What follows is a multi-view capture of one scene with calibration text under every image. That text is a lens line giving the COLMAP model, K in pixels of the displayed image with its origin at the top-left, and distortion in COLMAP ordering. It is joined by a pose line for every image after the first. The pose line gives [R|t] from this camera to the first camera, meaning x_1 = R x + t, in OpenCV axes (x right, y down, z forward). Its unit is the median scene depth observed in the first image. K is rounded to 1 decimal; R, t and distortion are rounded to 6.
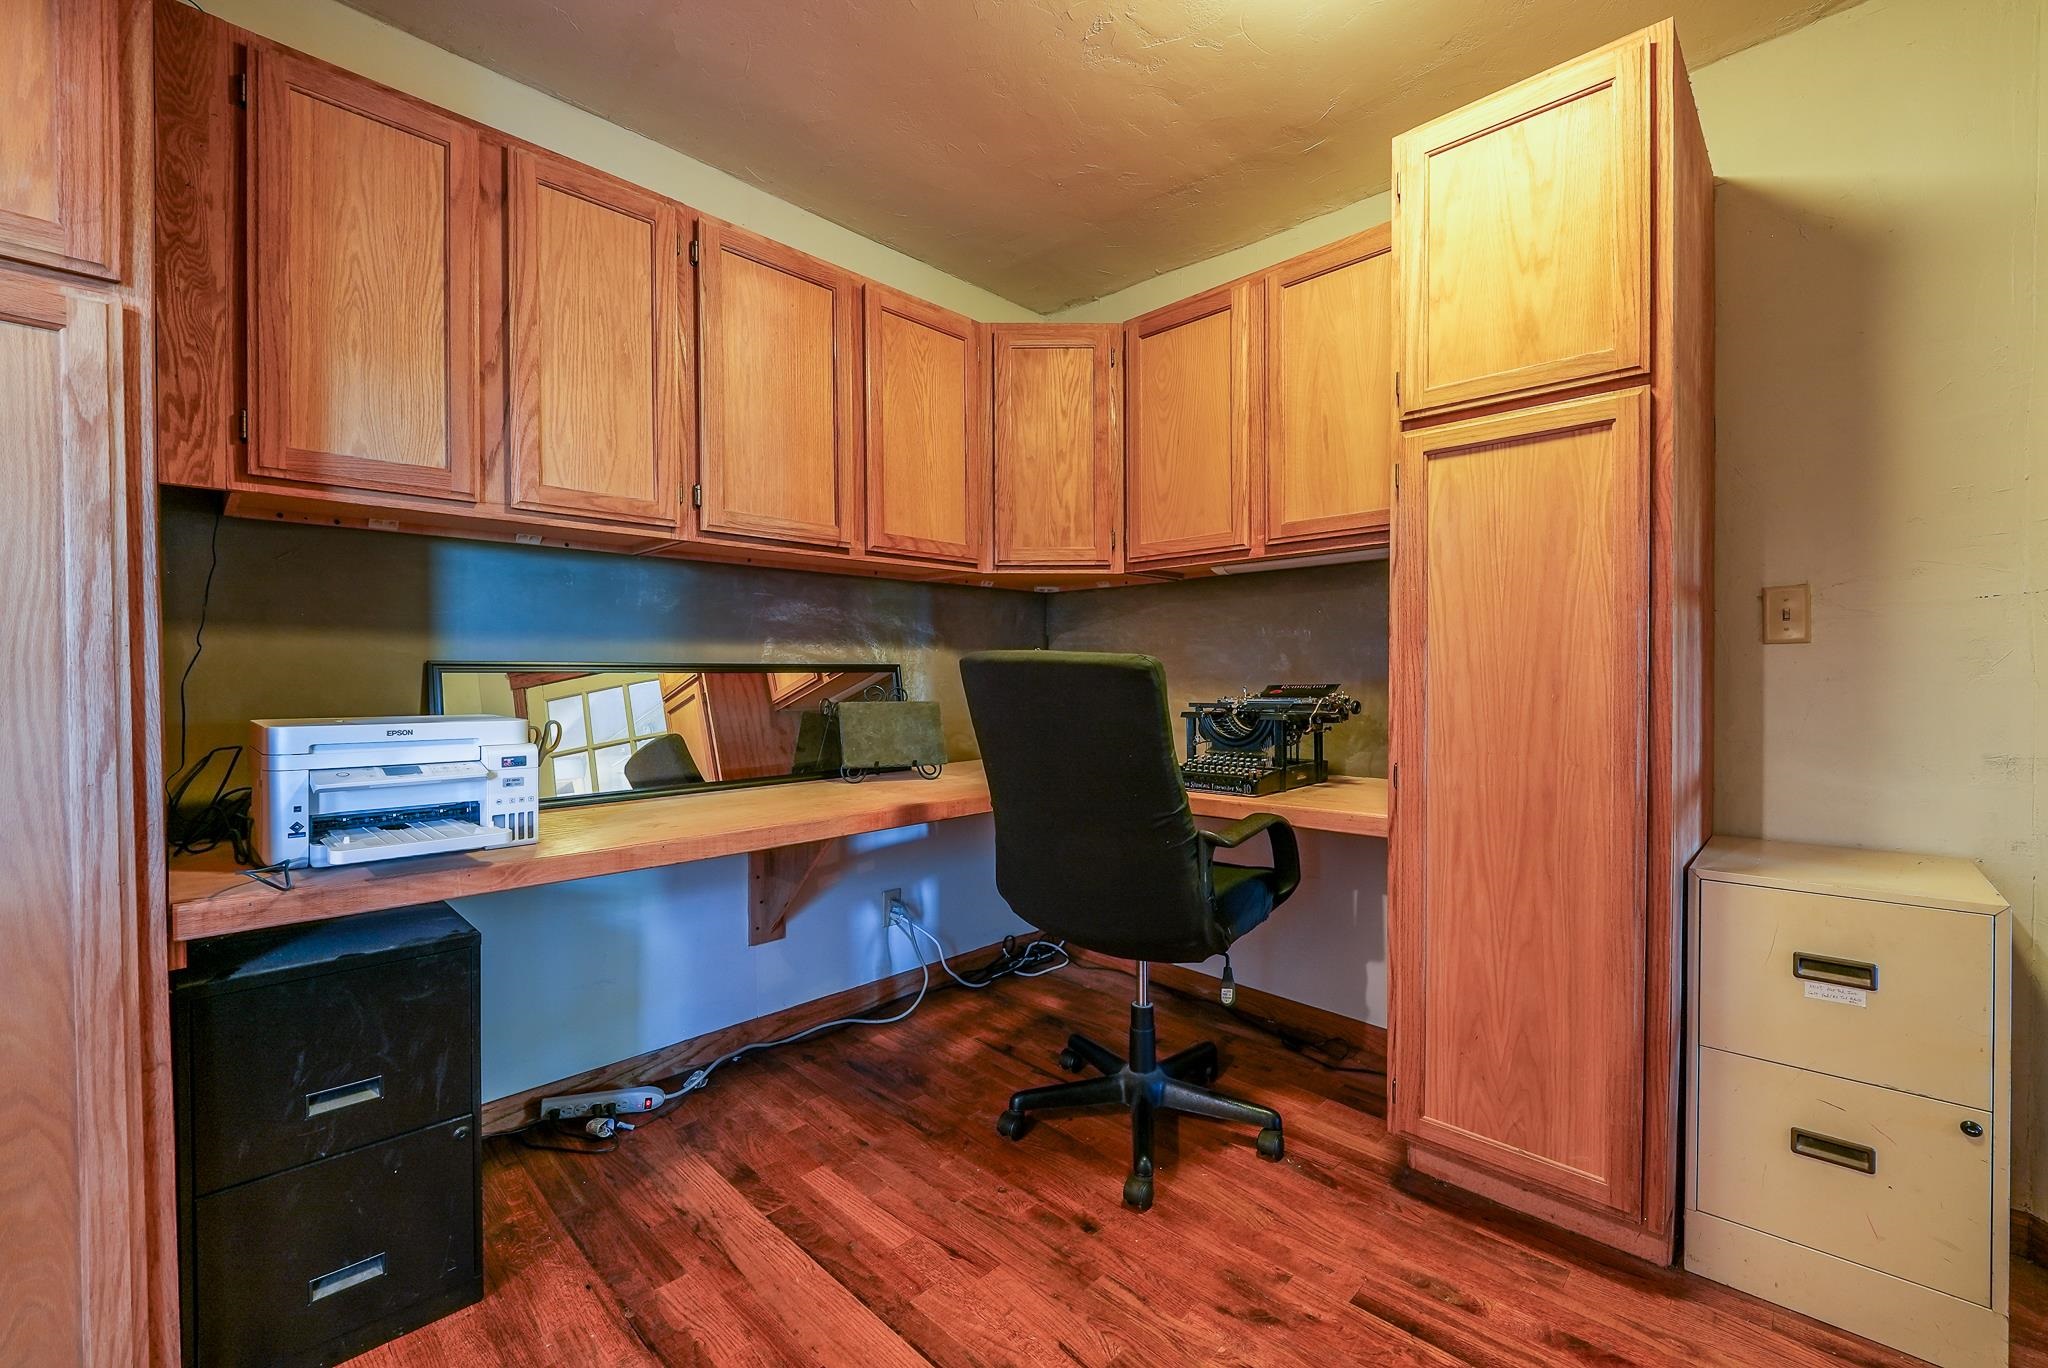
lens RADIAL K [[832.1, 0, 1025.1], [0, 832.1, 682.6], [0, 0, 1]] dist [-0.007070, -0.002711]
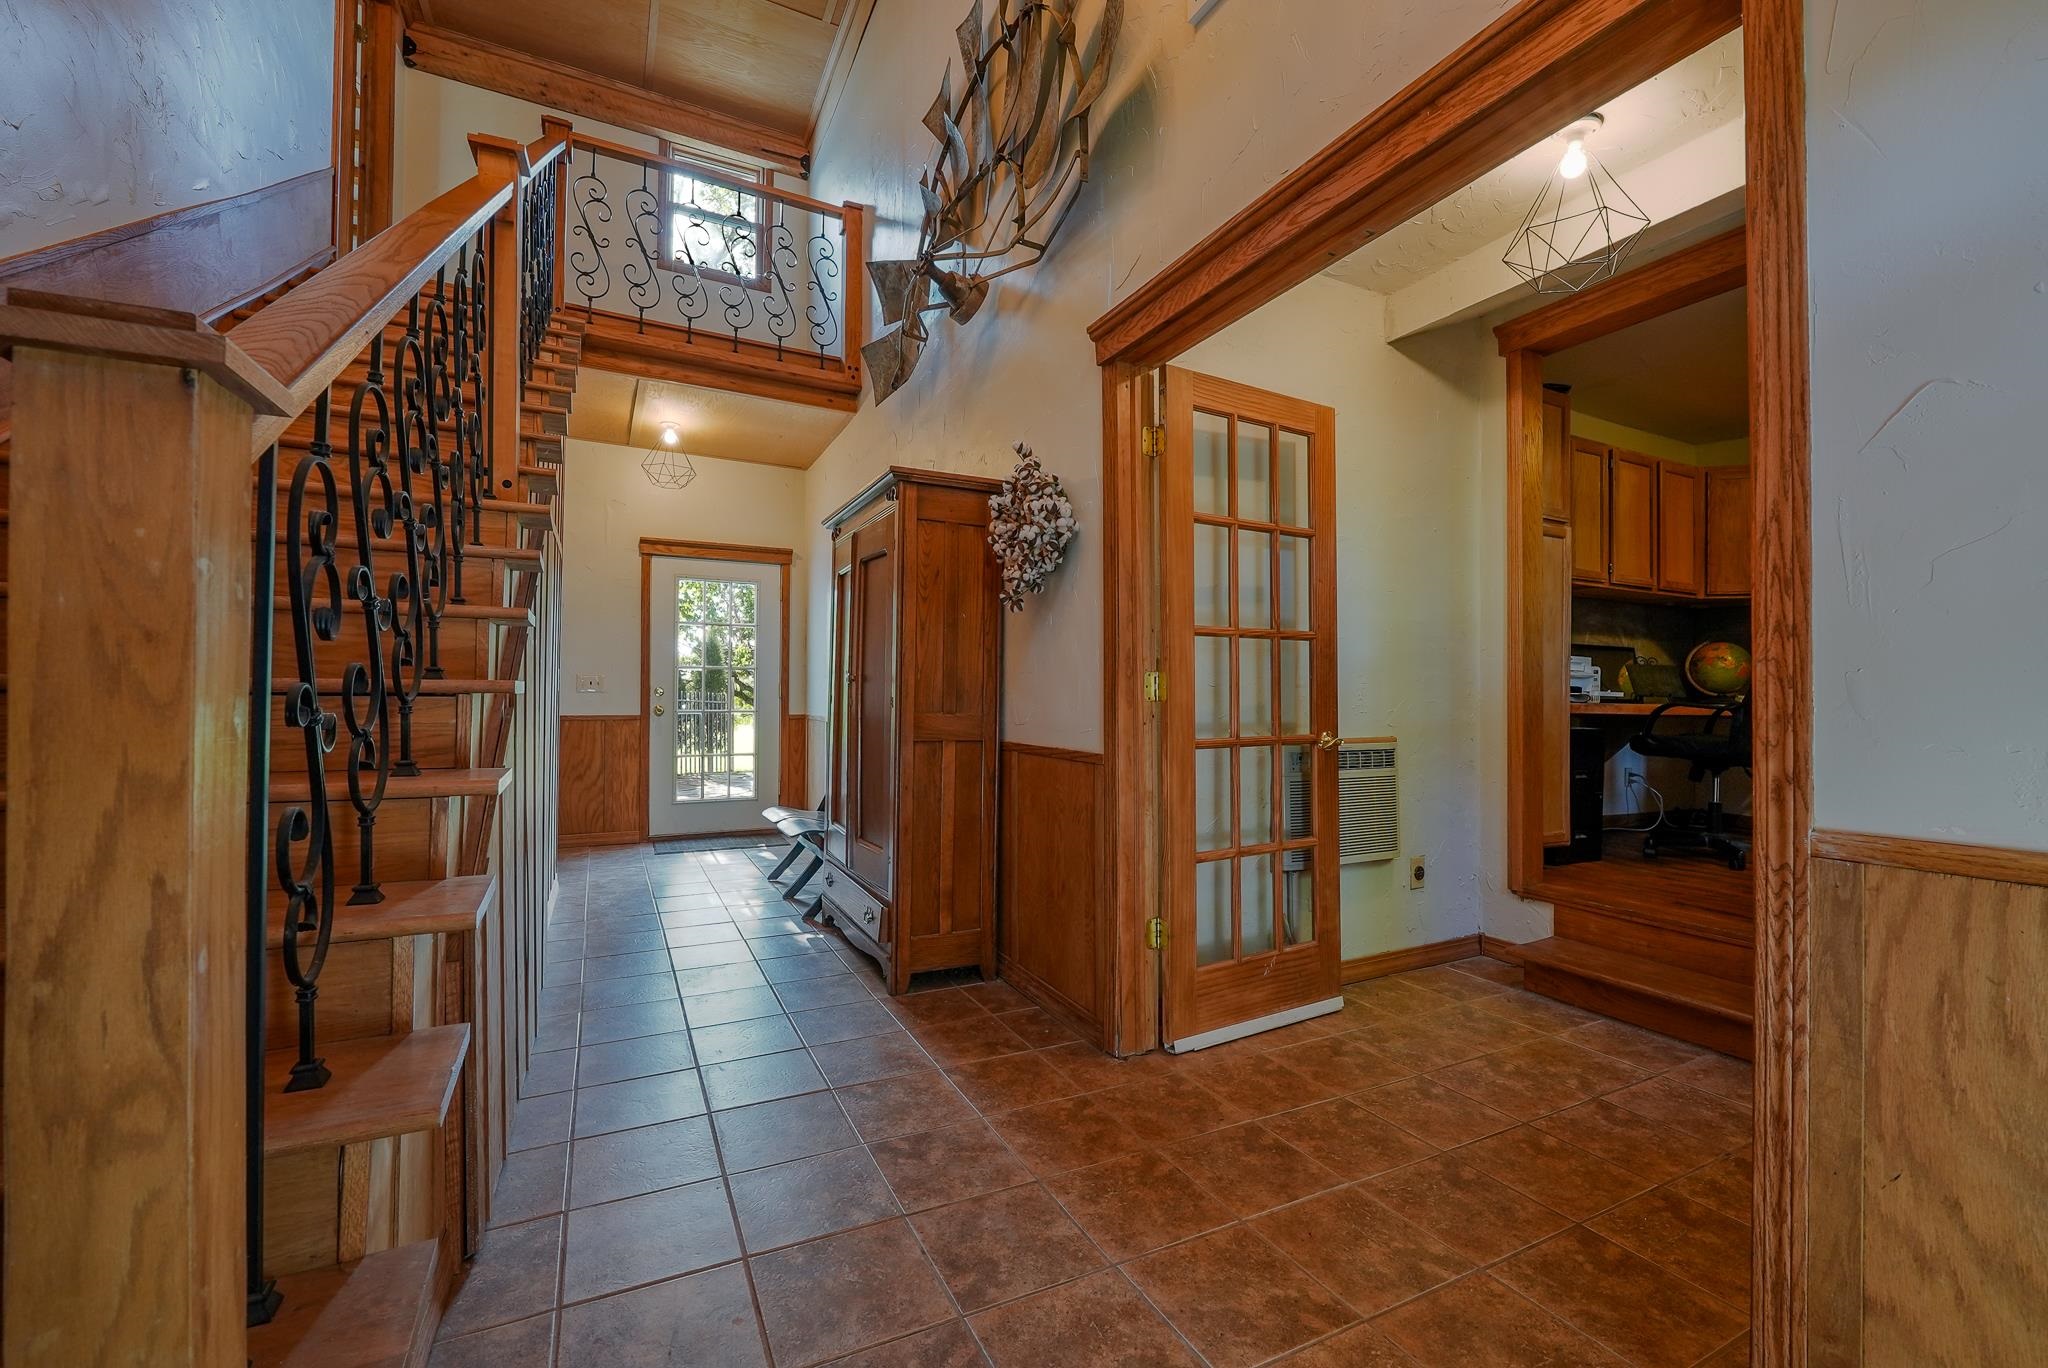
lens RADIAL K [[832.1, 0, 1026.5], [0, 832.1, 688.5], [0, 0, 1]] dist [-0.007070, -0.002711]
pose [[0.942861, 0.020081, -0.332580, -1.111282], [-0.025240, 0.999619, -0.011198, 0.171057], [0.332228, 0.018953, 0.943009, -1.648737]]
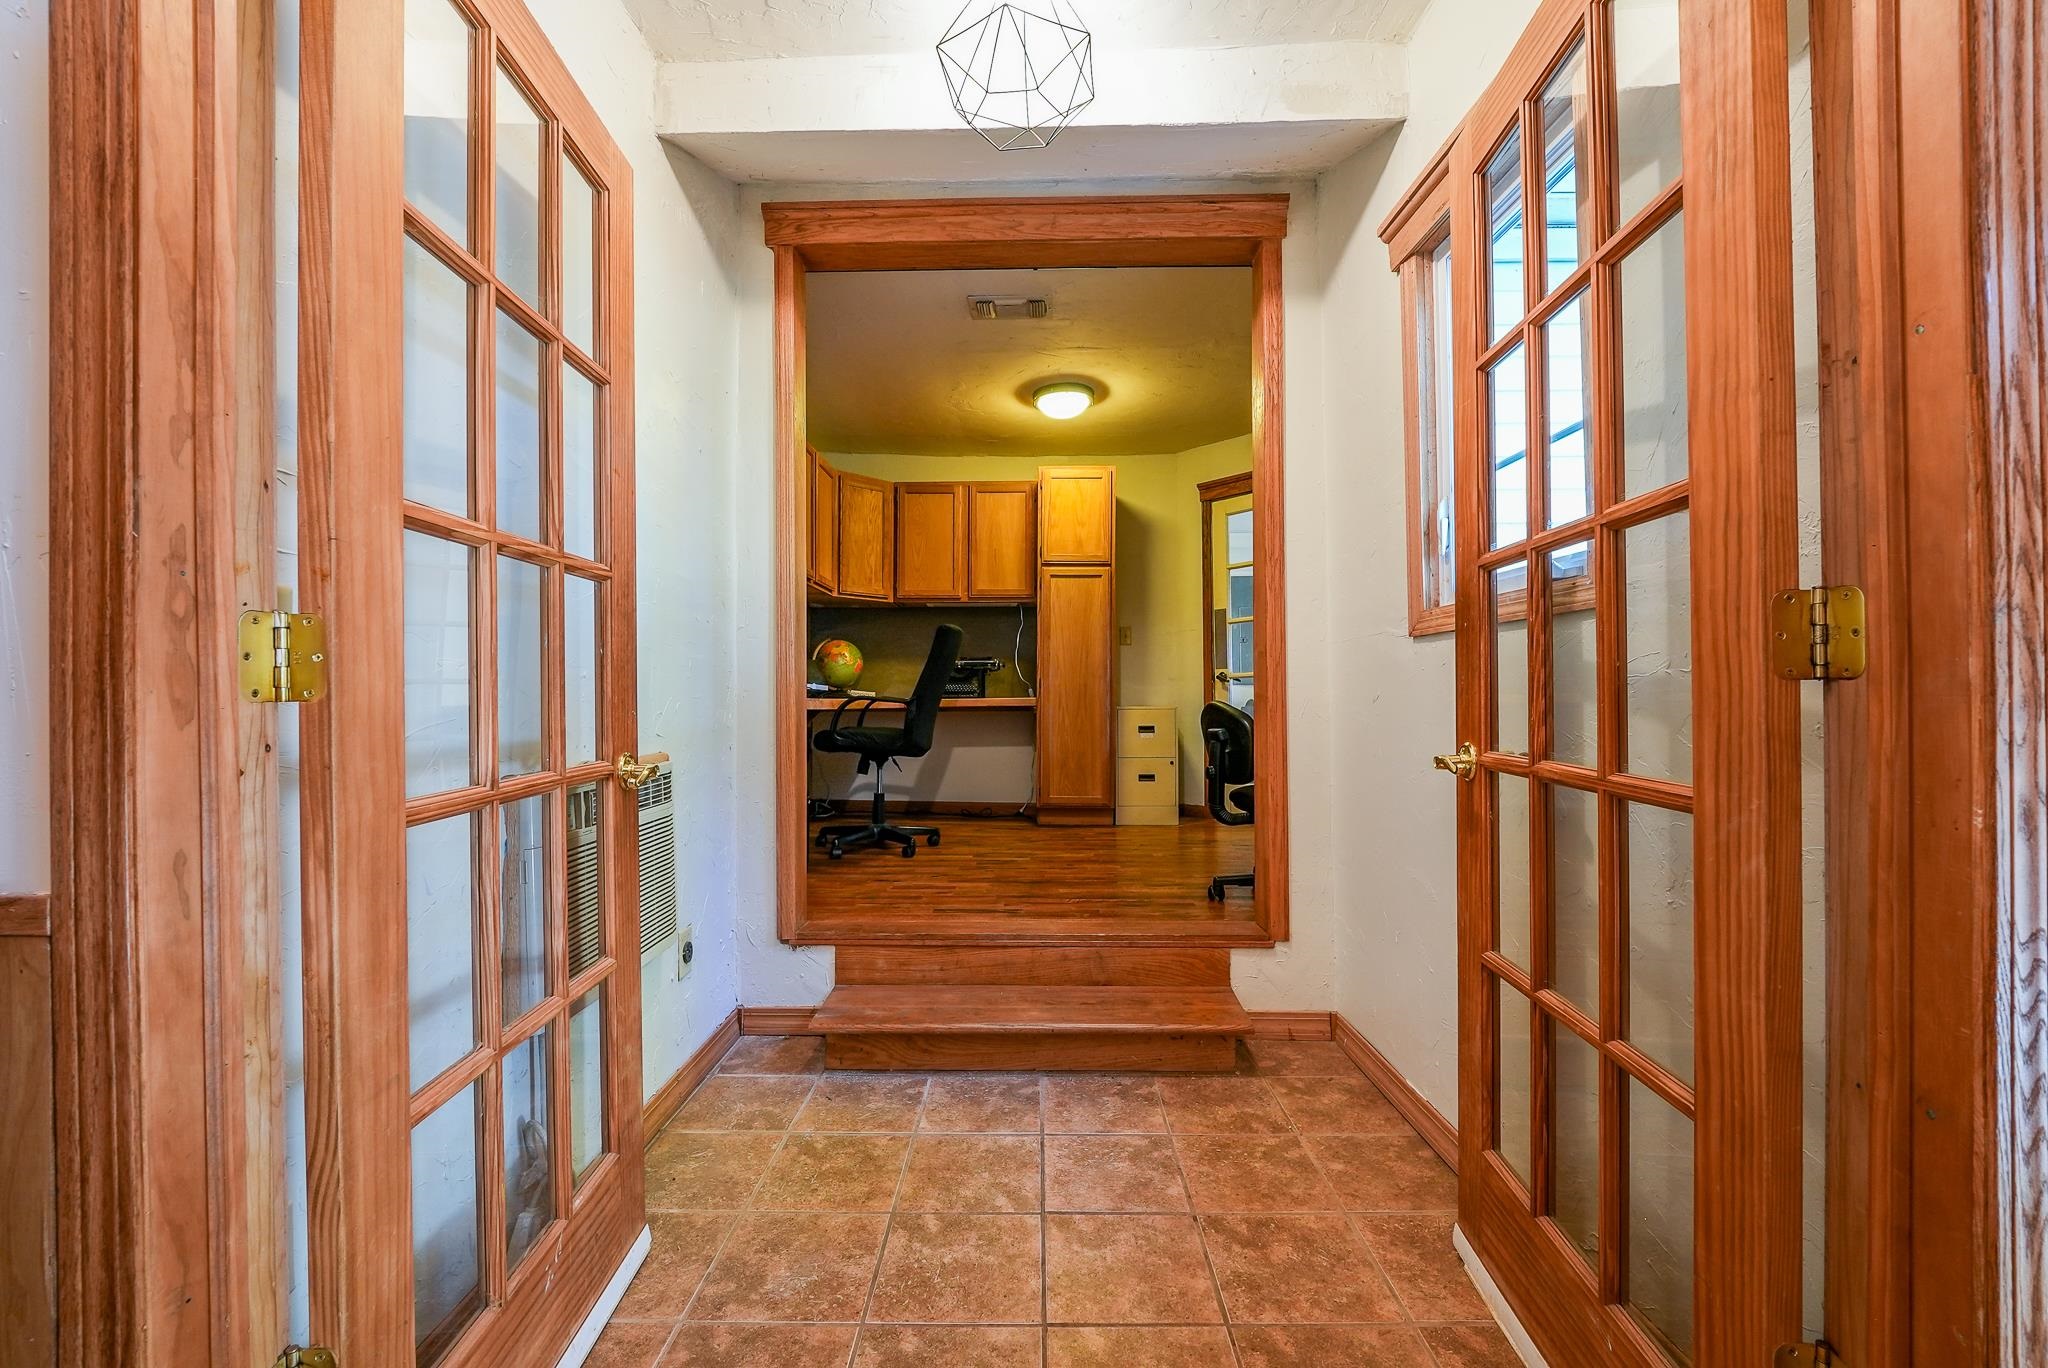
lens RADIAL K [[832.1, 0, 1019.2], [0, 832.1, 683.5], [0, 0, 1]] dist [-0.007070, -0.002711]
pose [[0.731435, 0.021512, 0.681572, -1.362654], [-0.000025, 0.999503, -0.031519, 0.175617], [-0.681912, 0.023037, 0.731072, -0.928913]]
